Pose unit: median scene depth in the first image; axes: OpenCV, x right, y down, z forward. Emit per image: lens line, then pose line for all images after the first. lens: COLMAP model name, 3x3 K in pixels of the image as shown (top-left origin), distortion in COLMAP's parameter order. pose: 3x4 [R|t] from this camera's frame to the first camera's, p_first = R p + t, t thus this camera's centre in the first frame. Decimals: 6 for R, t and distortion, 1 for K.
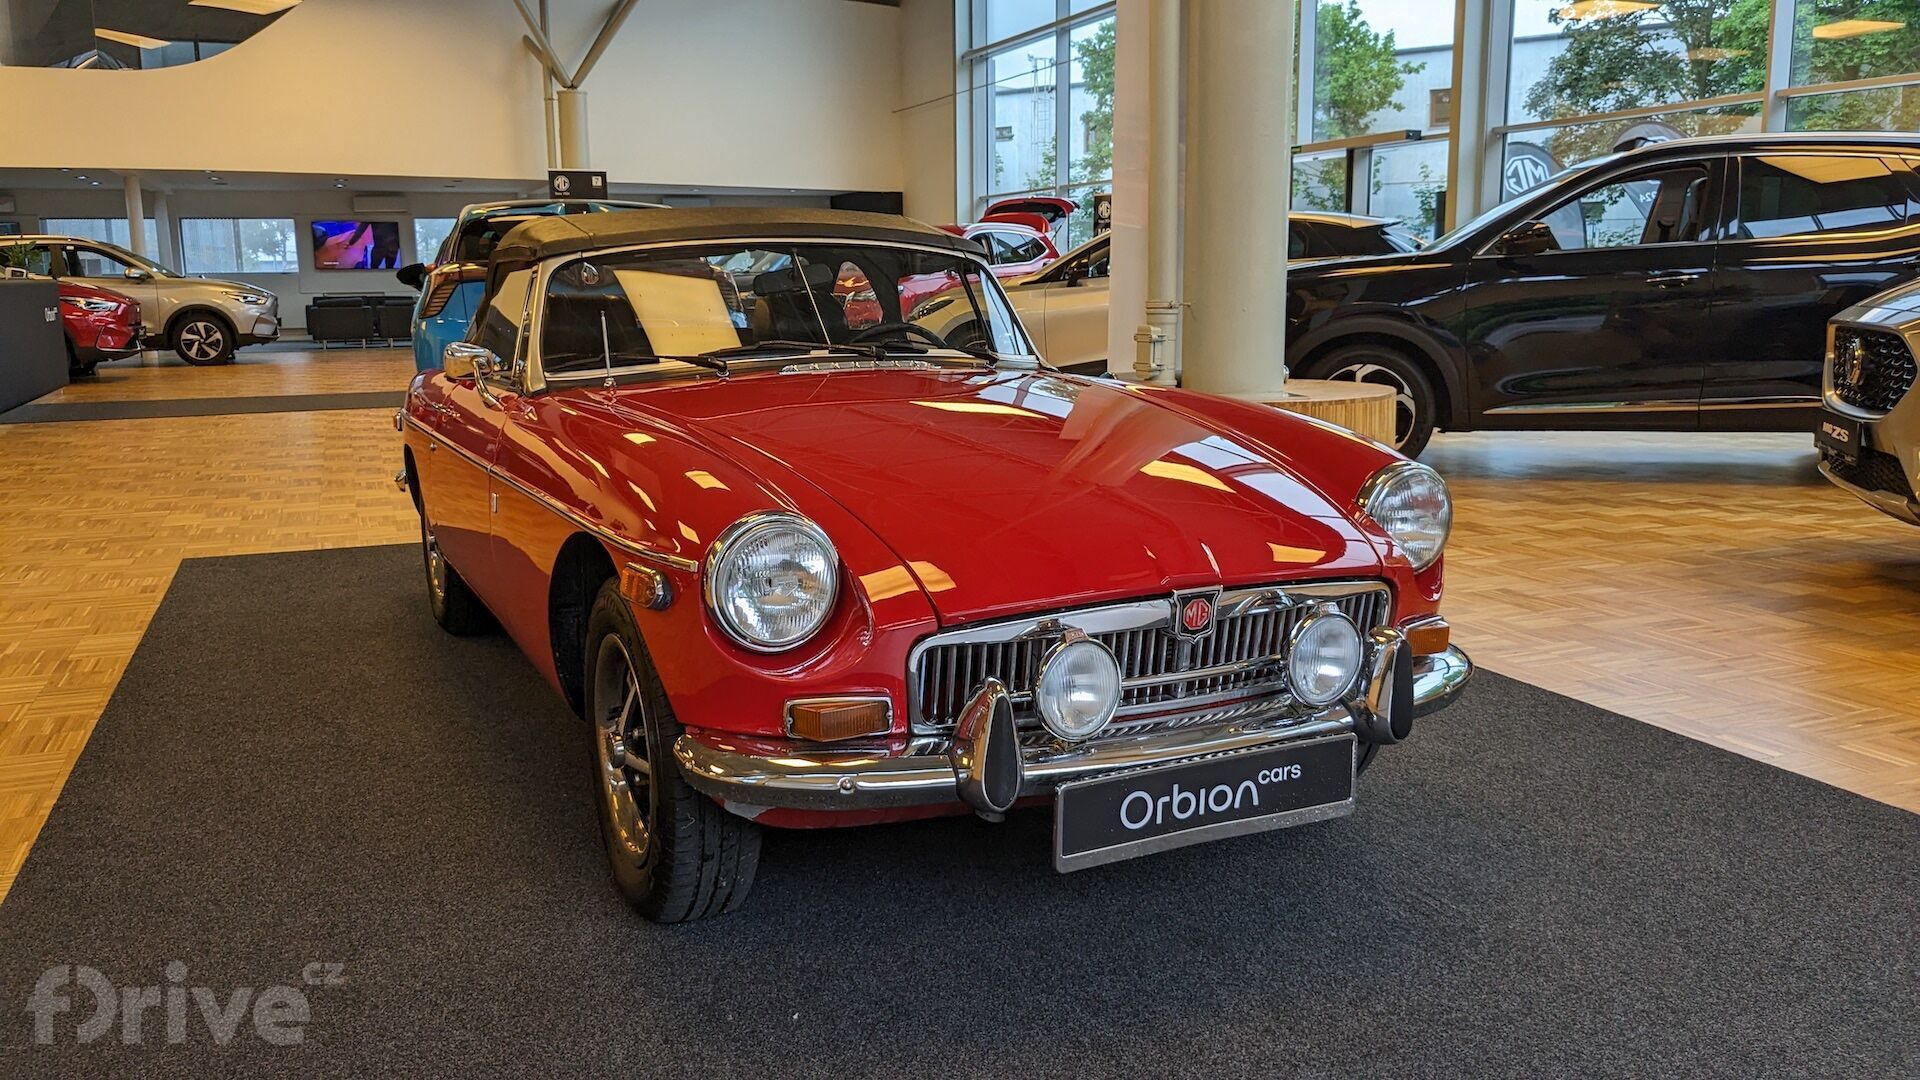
lens RADIAL K [[1511.3, 0, 930.8], [0, 1511.3, 546.4], [0, 0, 1]] dist [0.064013, -0.090864]
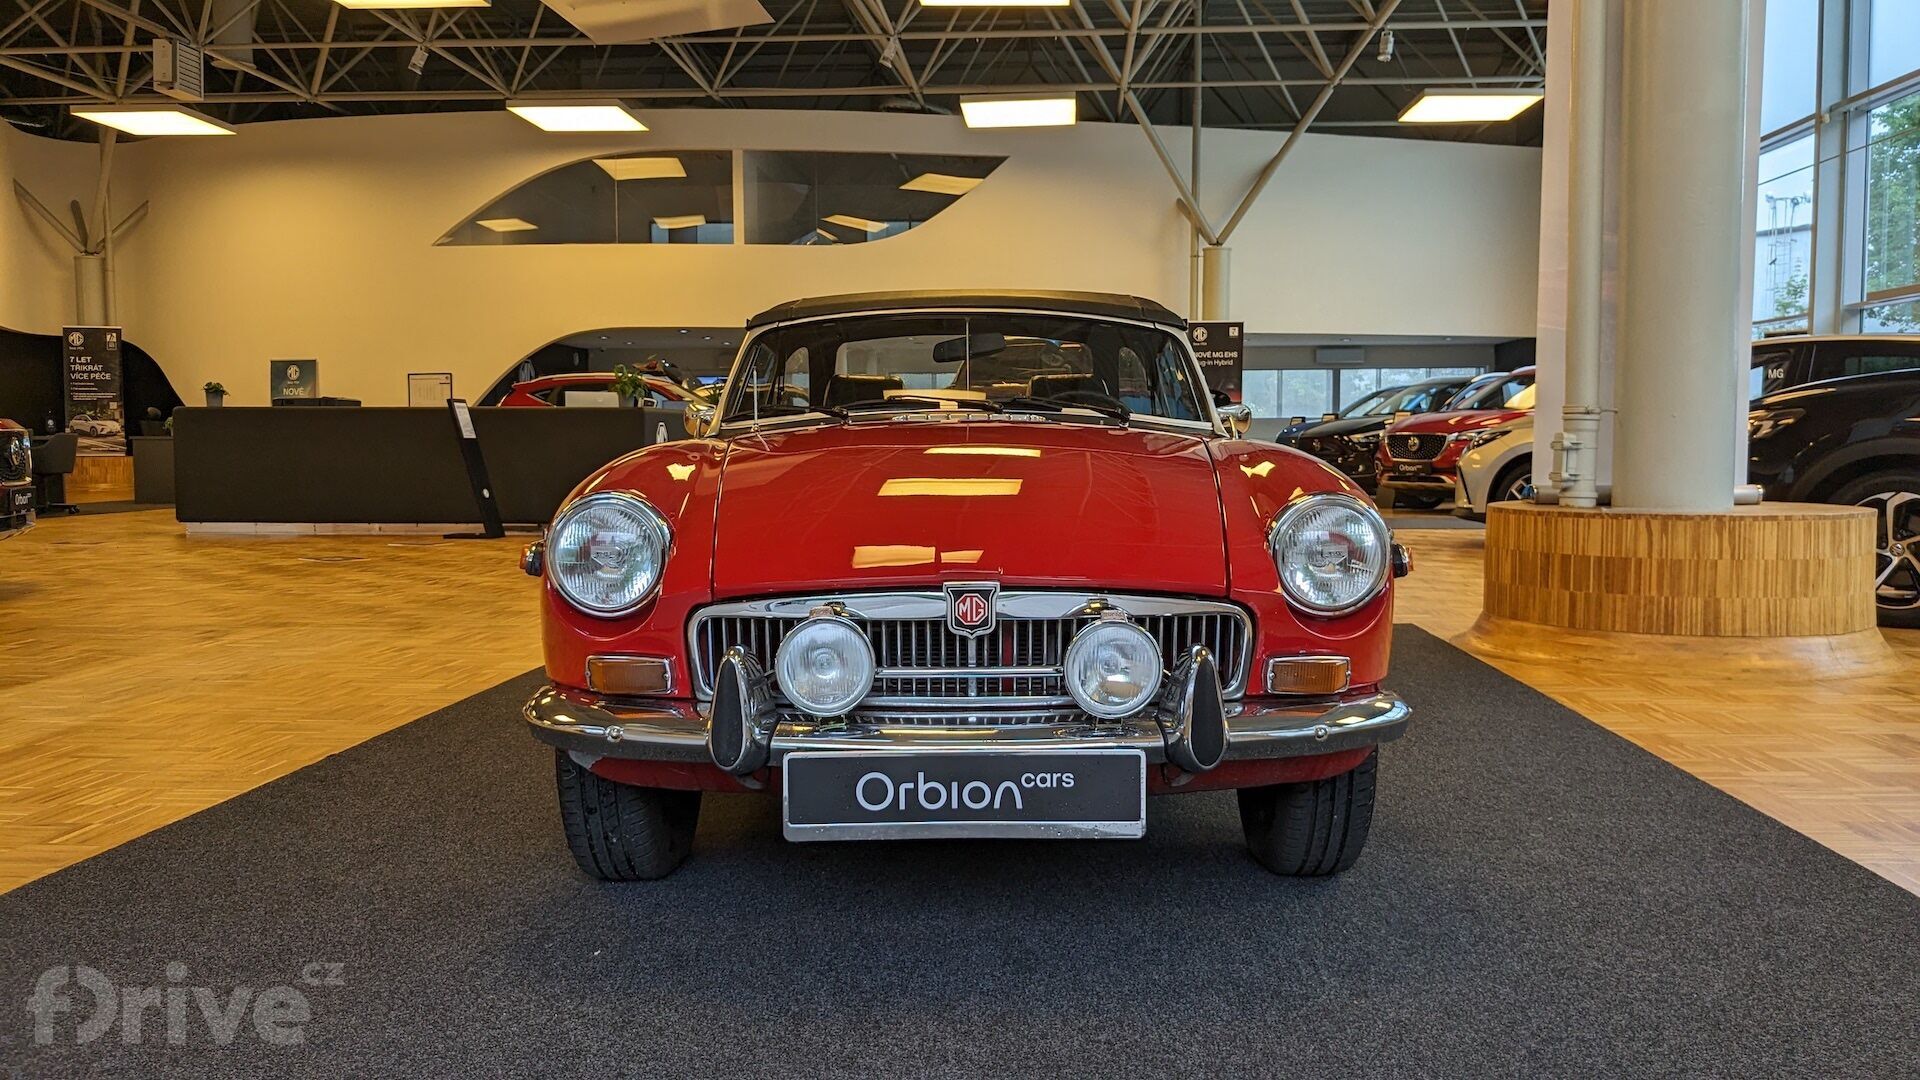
lens RADIAL K [[1511.3, 0, 965.1], [0, 1511.3, 538.0], [0, 0, 1]] dist [0.064013, -0.090864]
pose [[0.911903, 0.039016, -0.408546, 0.553195], [-0.082315, 0.992630, -0.088936, 0.083469], [0.402065, 0.114730, 0.908394, 0.074893]]
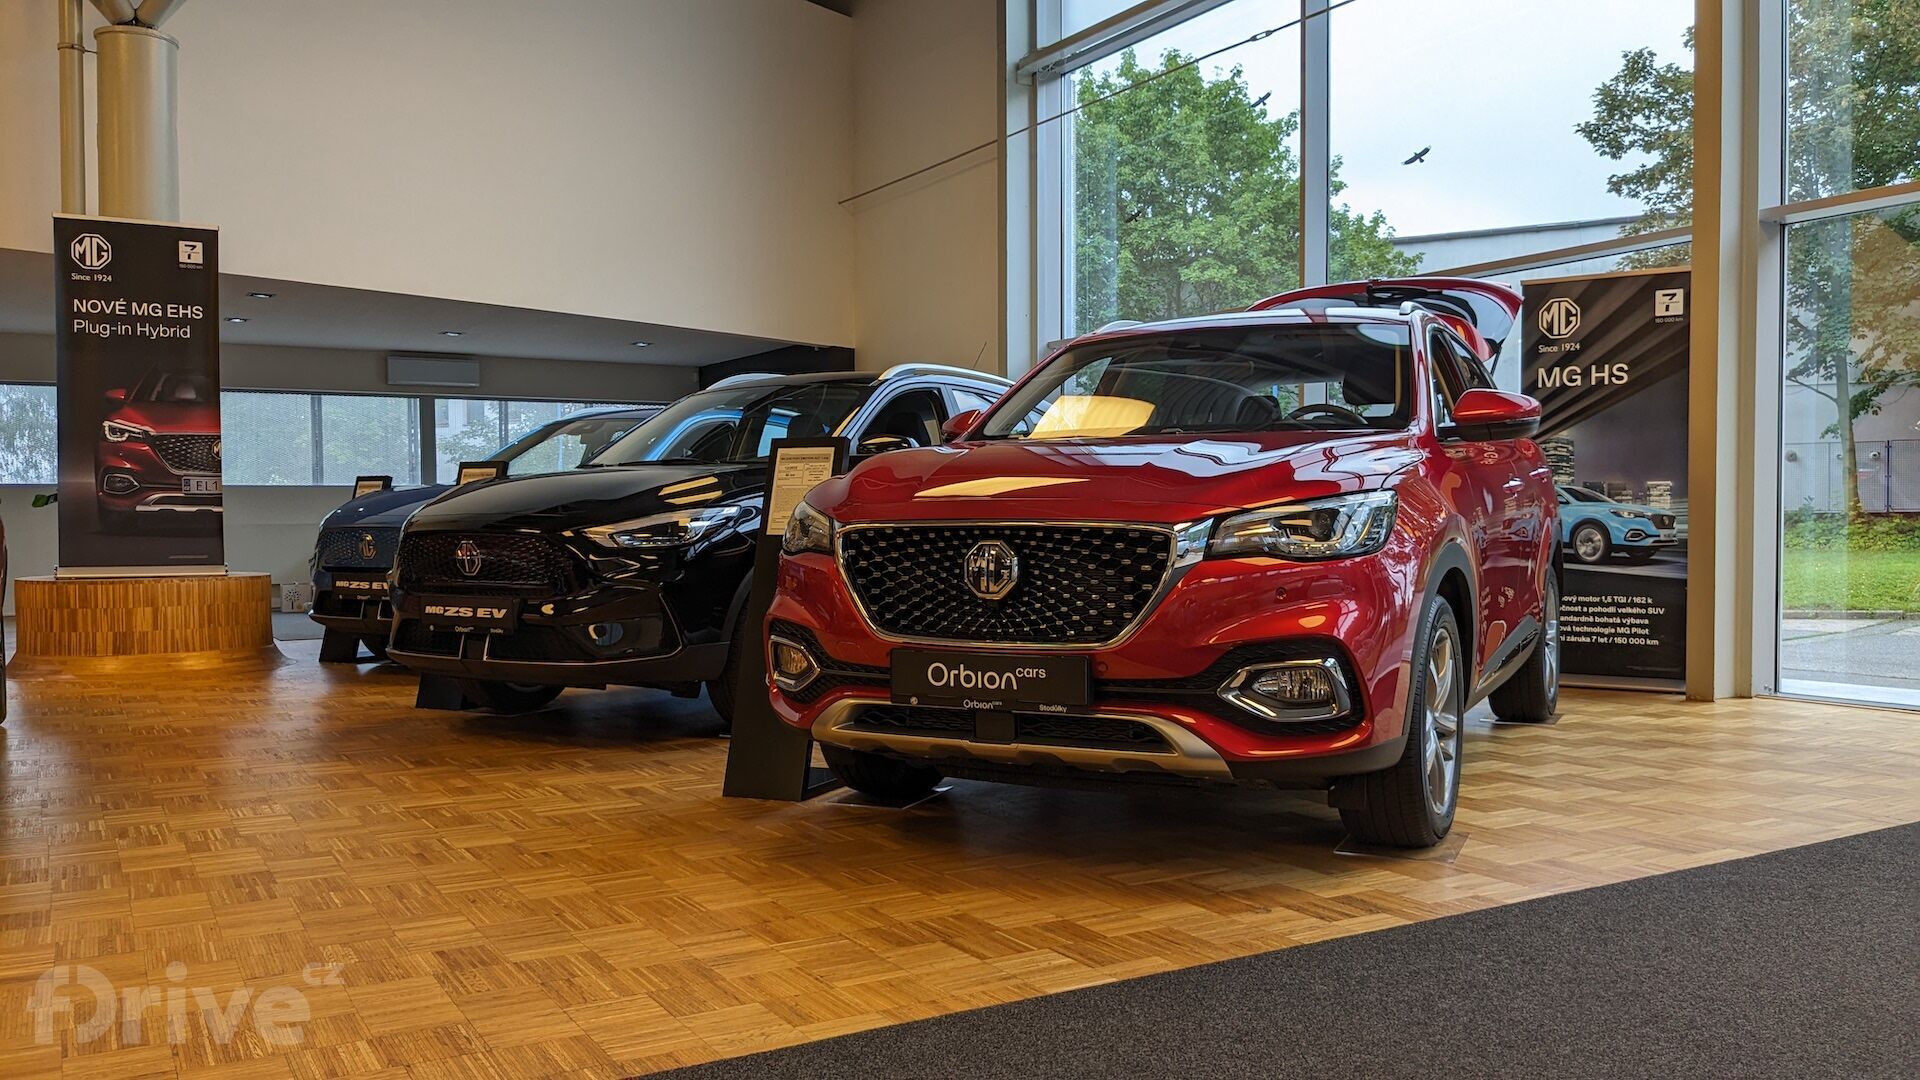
lens RADIAL K [[1511.3, 0, 944.1], [0, 1511.3, 550.2], [0, 0, 1]] dist [0.064013, -0.090864]
pose [[0.984796, 0.008505, 0.173506, -1.285131], [0.018927, 0.987601, -0.155837, -1.326156], [-0.172680, 0.156752, 0.972425, 8.044166]]
